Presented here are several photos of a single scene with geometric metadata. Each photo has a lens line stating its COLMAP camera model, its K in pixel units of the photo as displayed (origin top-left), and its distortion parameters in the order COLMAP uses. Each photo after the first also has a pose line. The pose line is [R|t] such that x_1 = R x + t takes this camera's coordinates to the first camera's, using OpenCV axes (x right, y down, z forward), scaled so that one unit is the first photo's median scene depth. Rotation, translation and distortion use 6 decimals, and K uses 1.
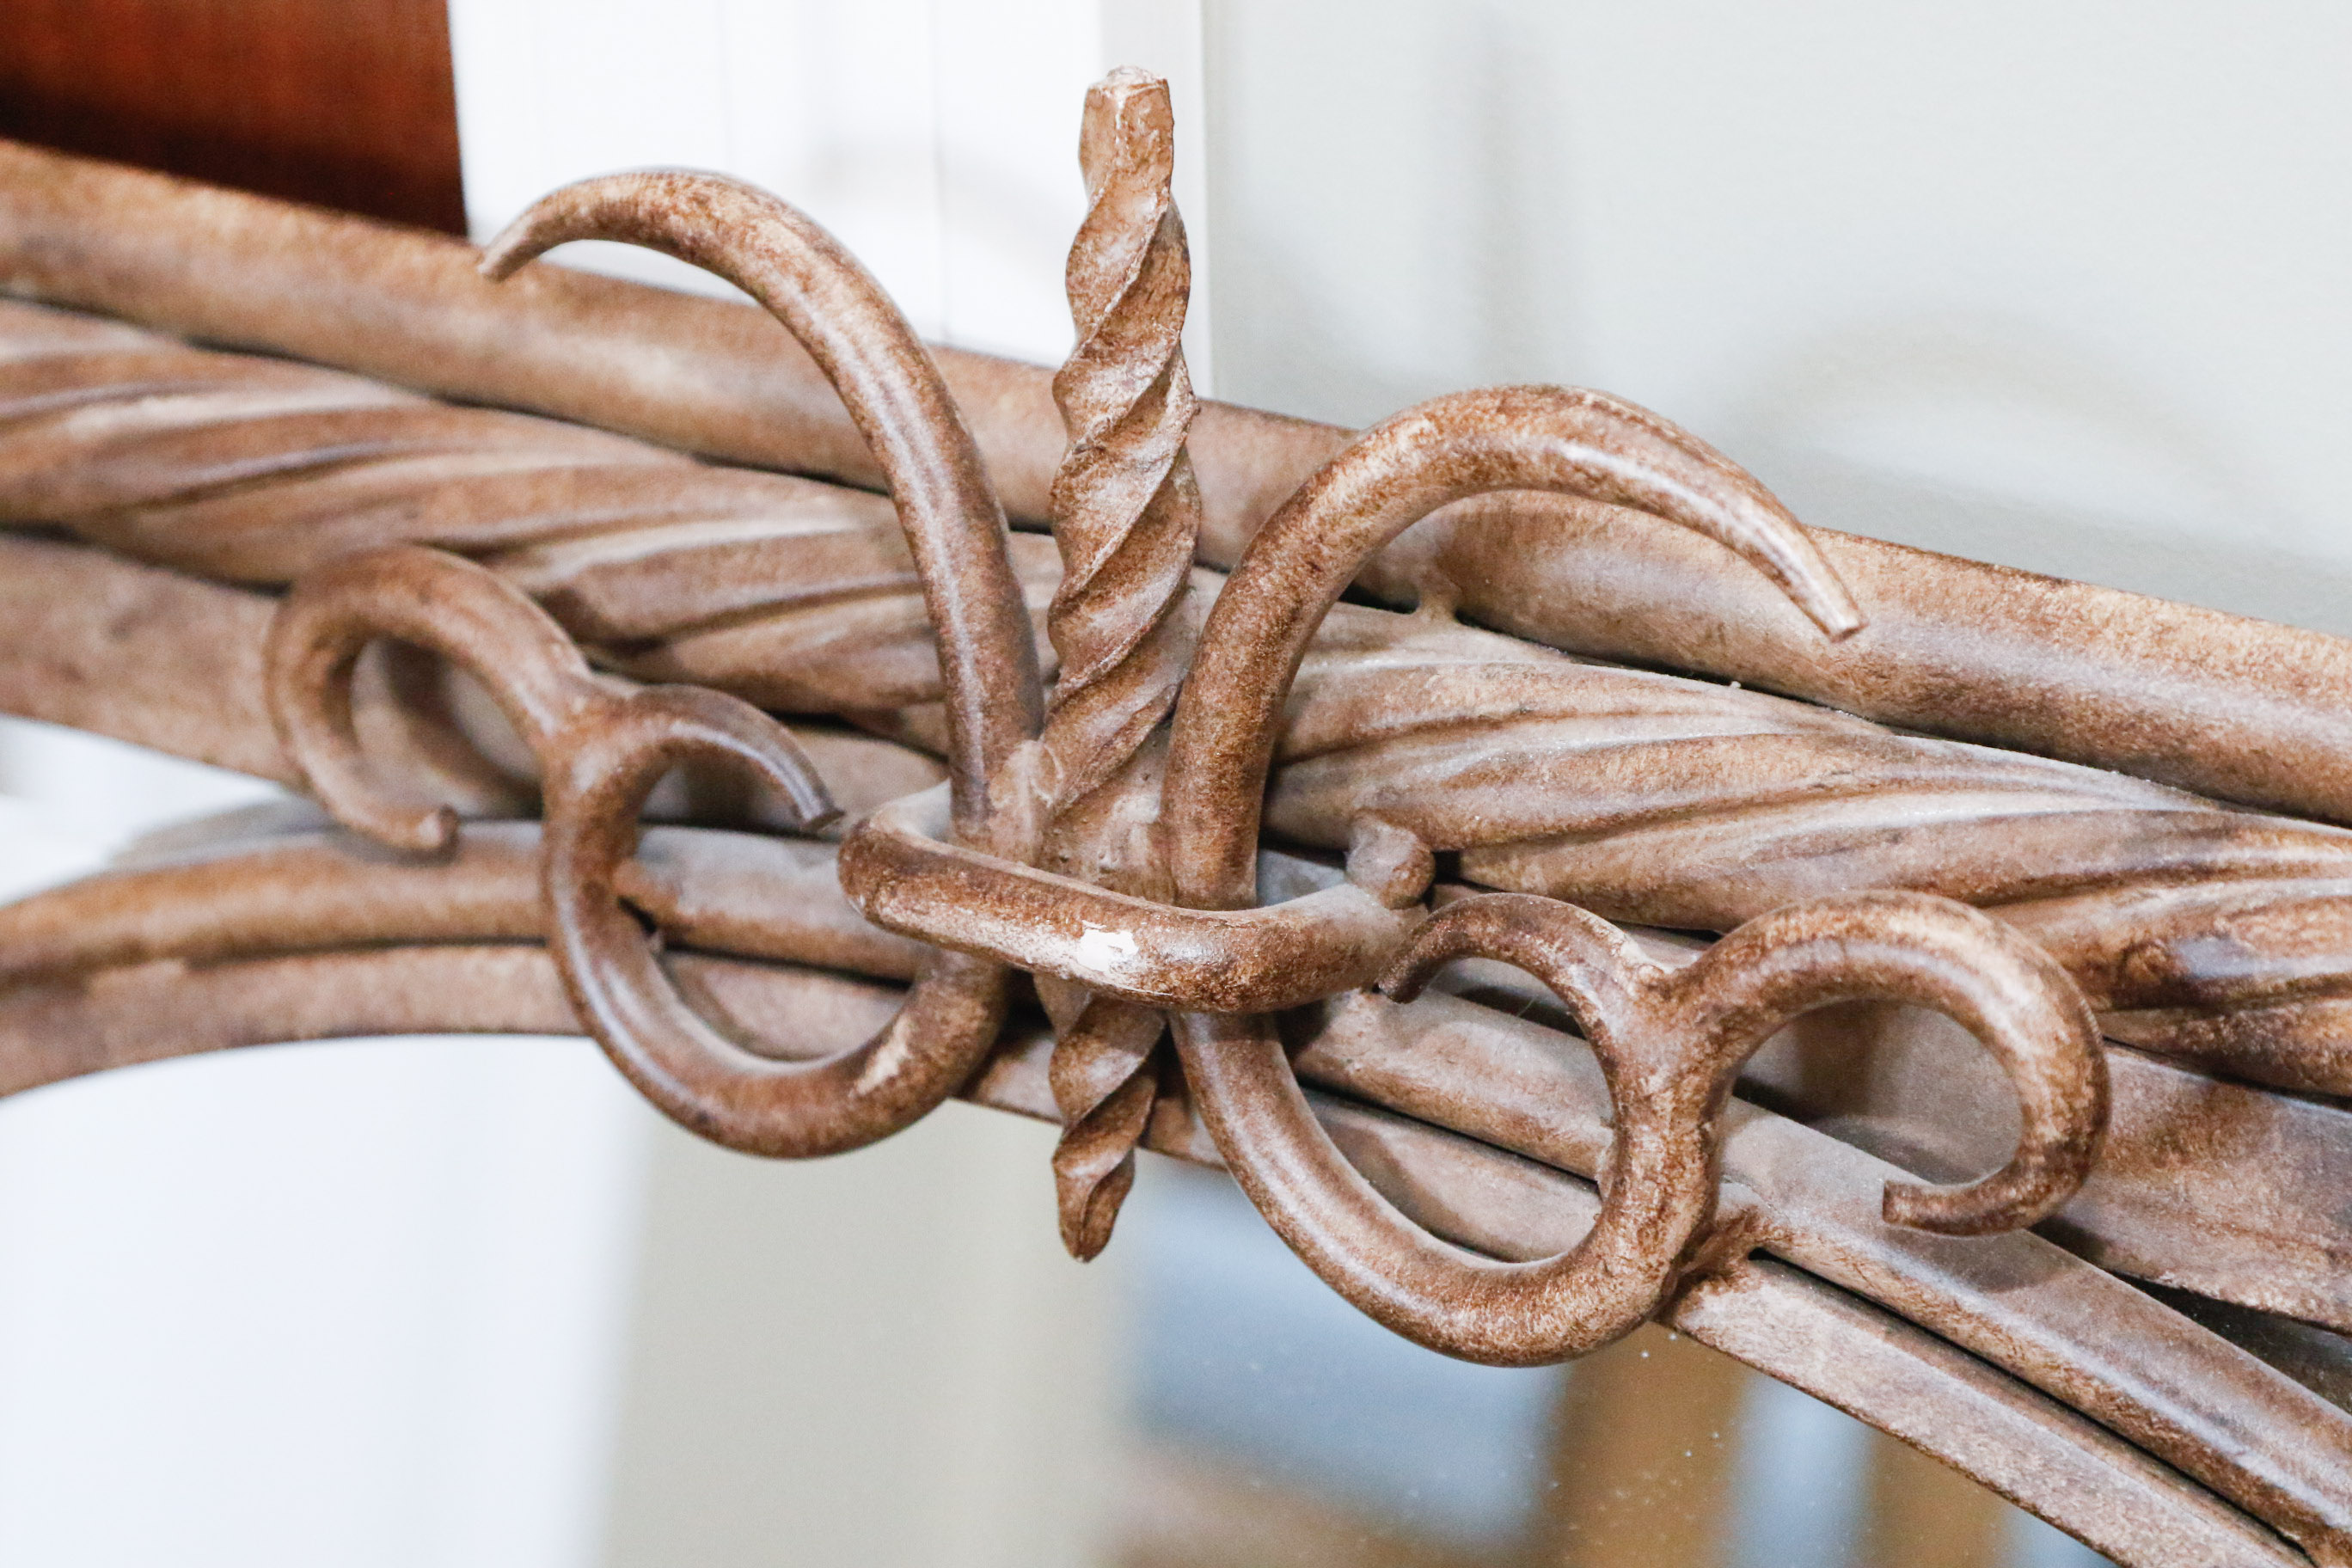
lens RADIAL K [[7216.1, 0, 1174.2], [0, 7216.1, 783.4], [0, 0, 1]] dist [0.157687, 0.000000]
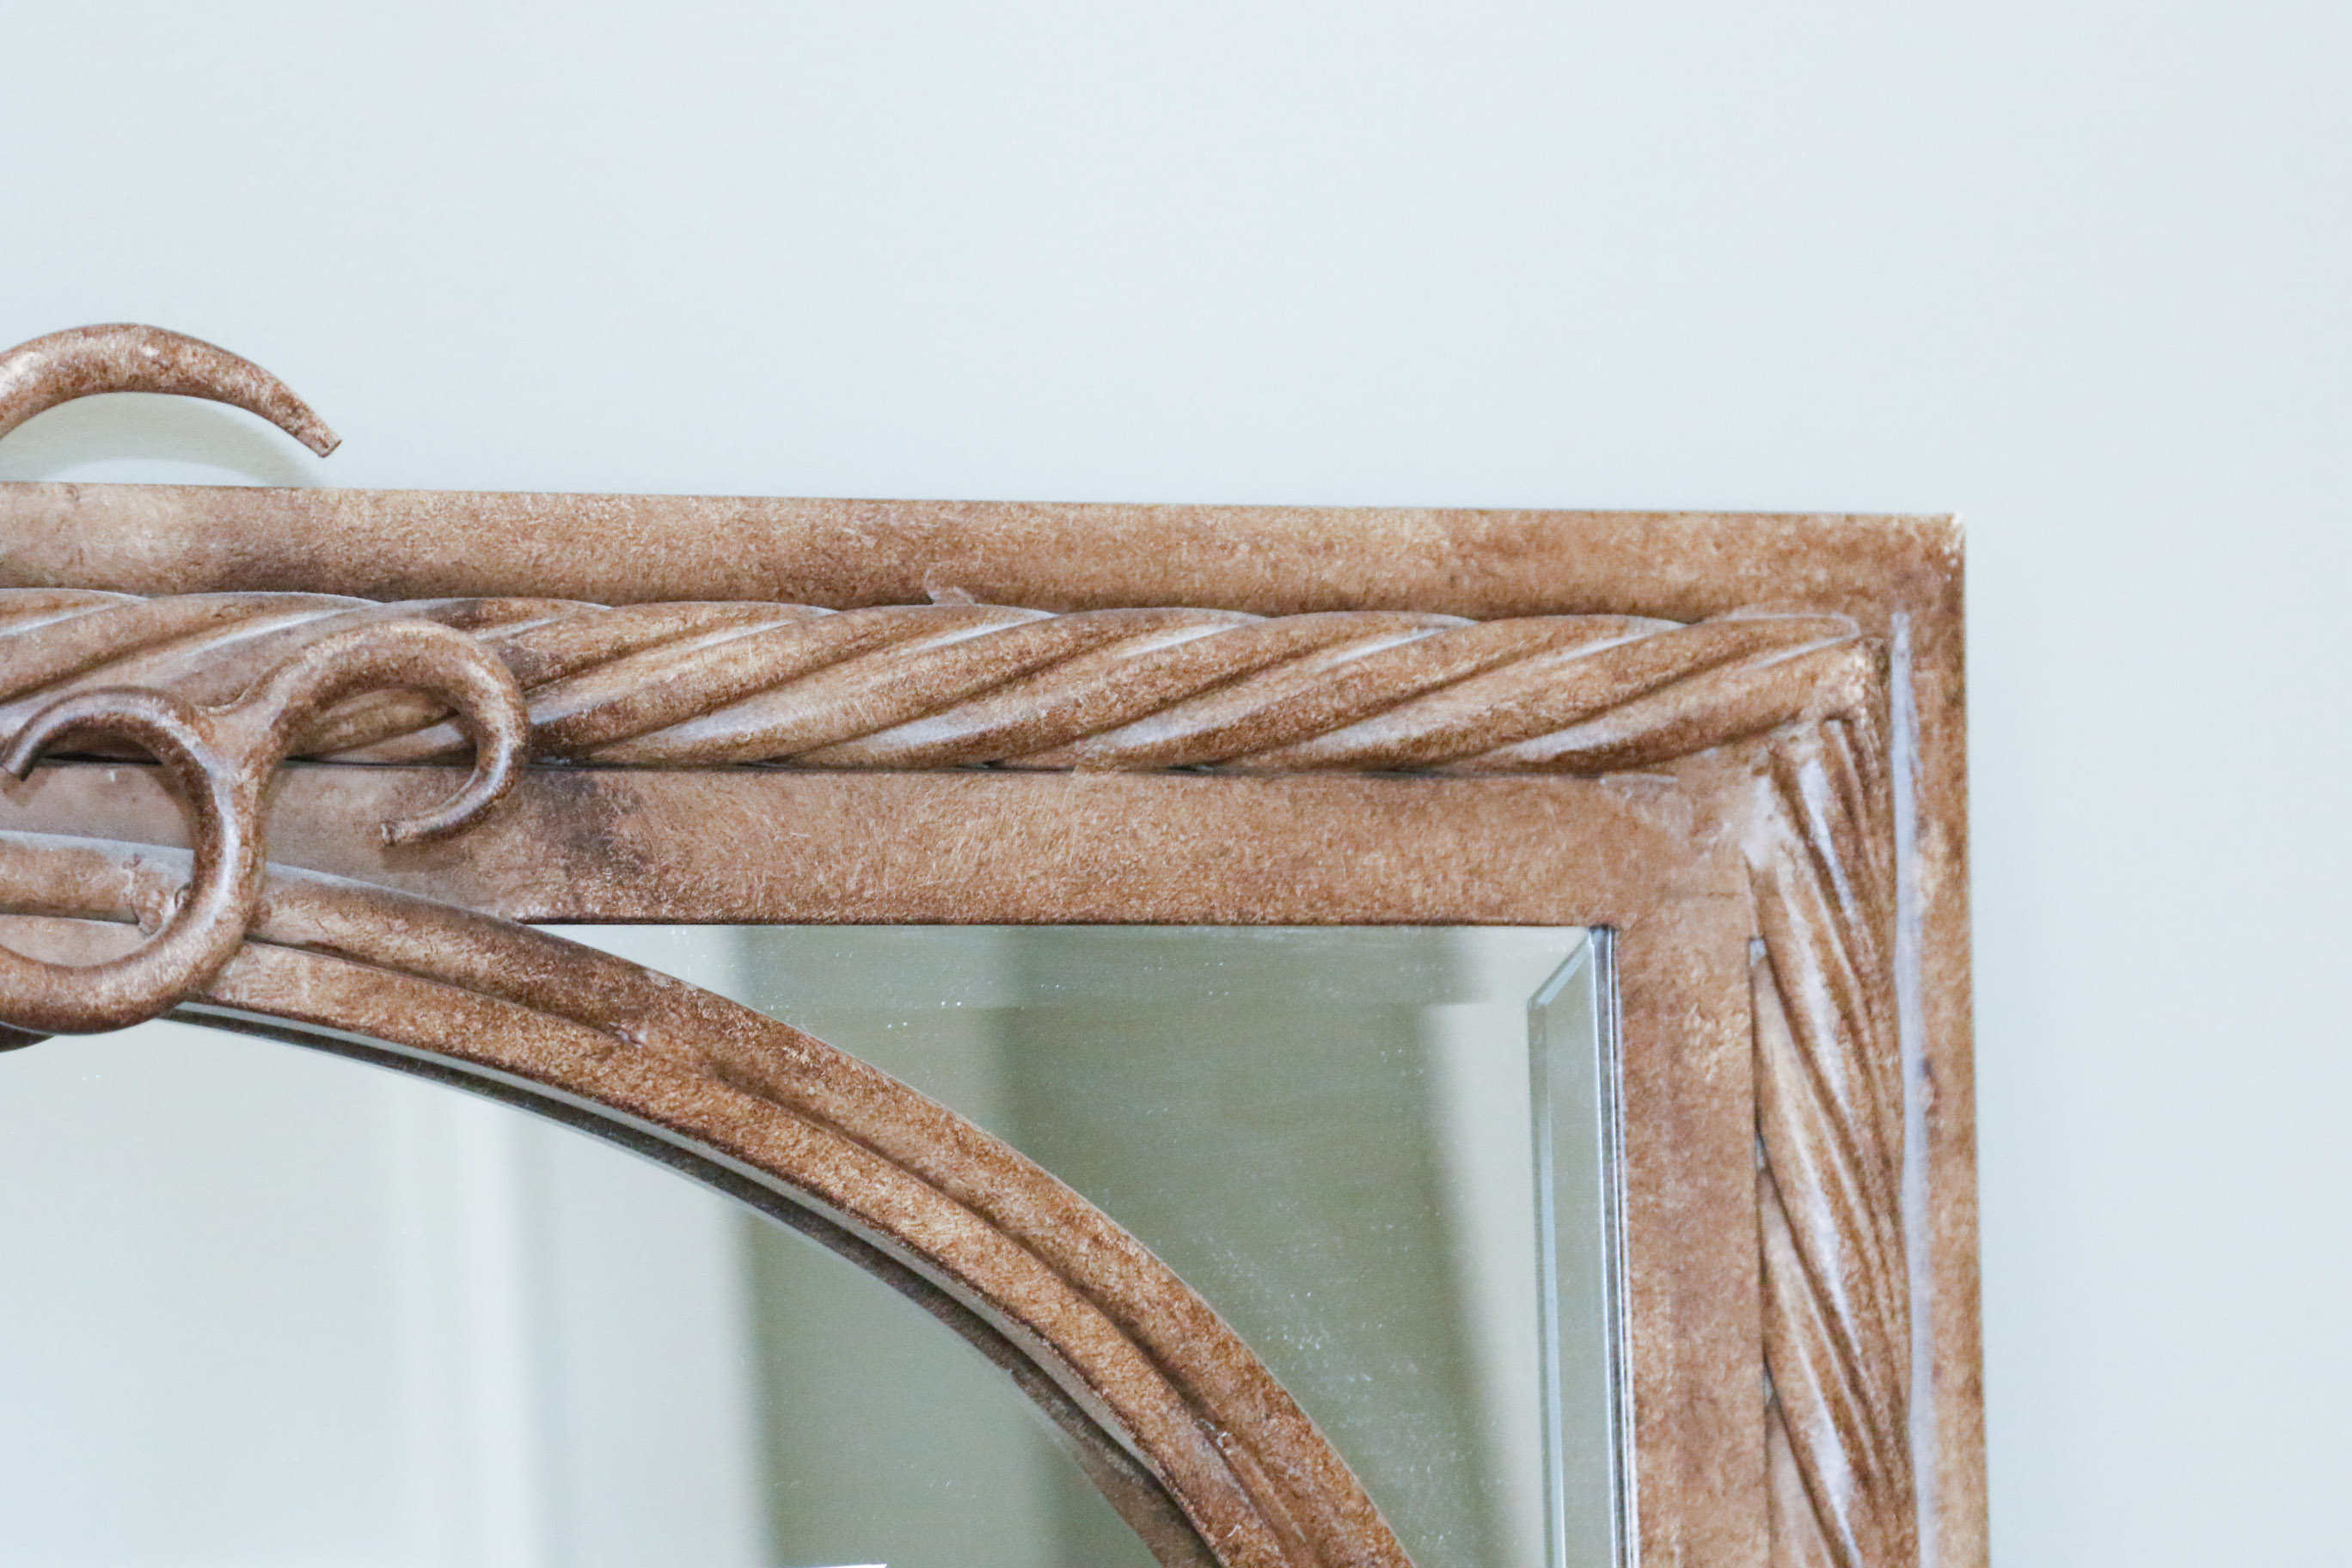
lens RADIAL K [[10759.1, 0, 1174.2], [0, 10759.1, 792.4], [0, 0, 1]] dist [0.683872, 0.000000]
pose [[0.543627, 0.015026, 0.839192, -1.700784], [0.318761, 0.921232, -0.222988, 0.602999], [-0.776441, 0.388724, 0.496017, -0.257494]]
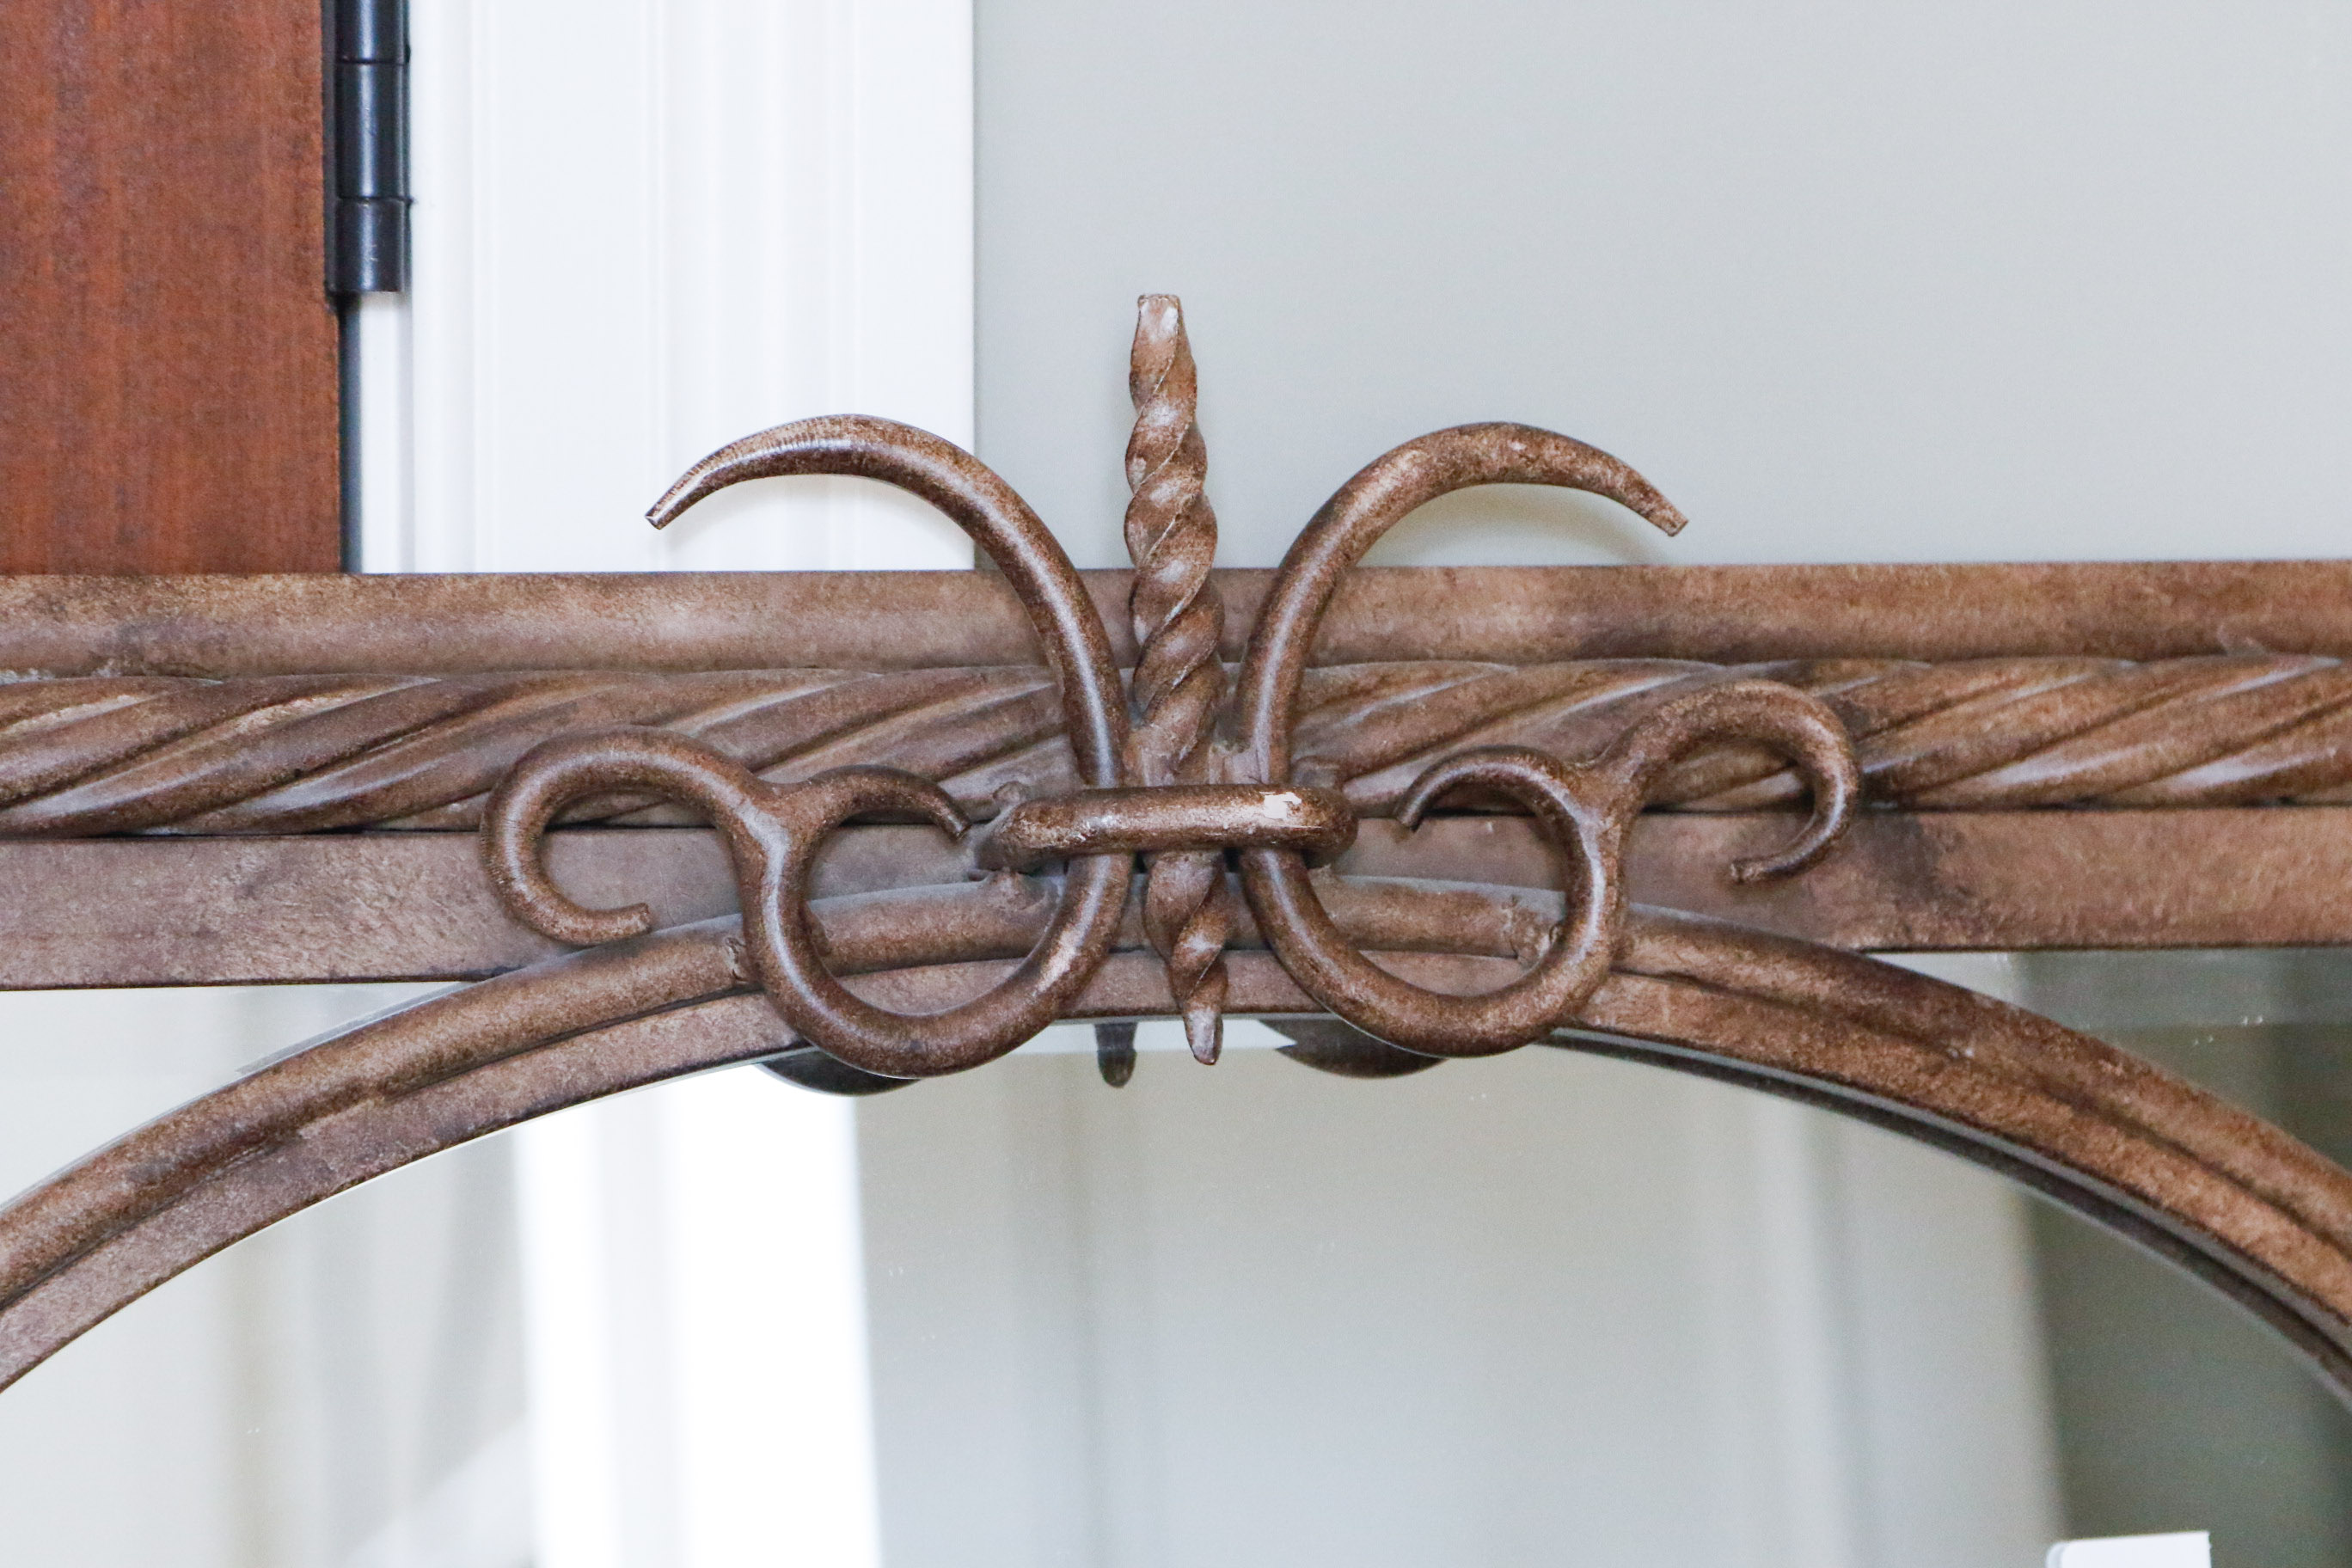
lens RADIAL K [[10759.1, 0, 1179.5], [0, 10759.1, 780.6], [0, 0, 1]] dist [0.683872, 0.000000]
pose [[0.636074, 0.010651, 0.771555, -1.909374], [0.311246, 0.911412, -0.269175, 0.669090], [-0.706071, 0.411358, 0.576410, -0.367165]]
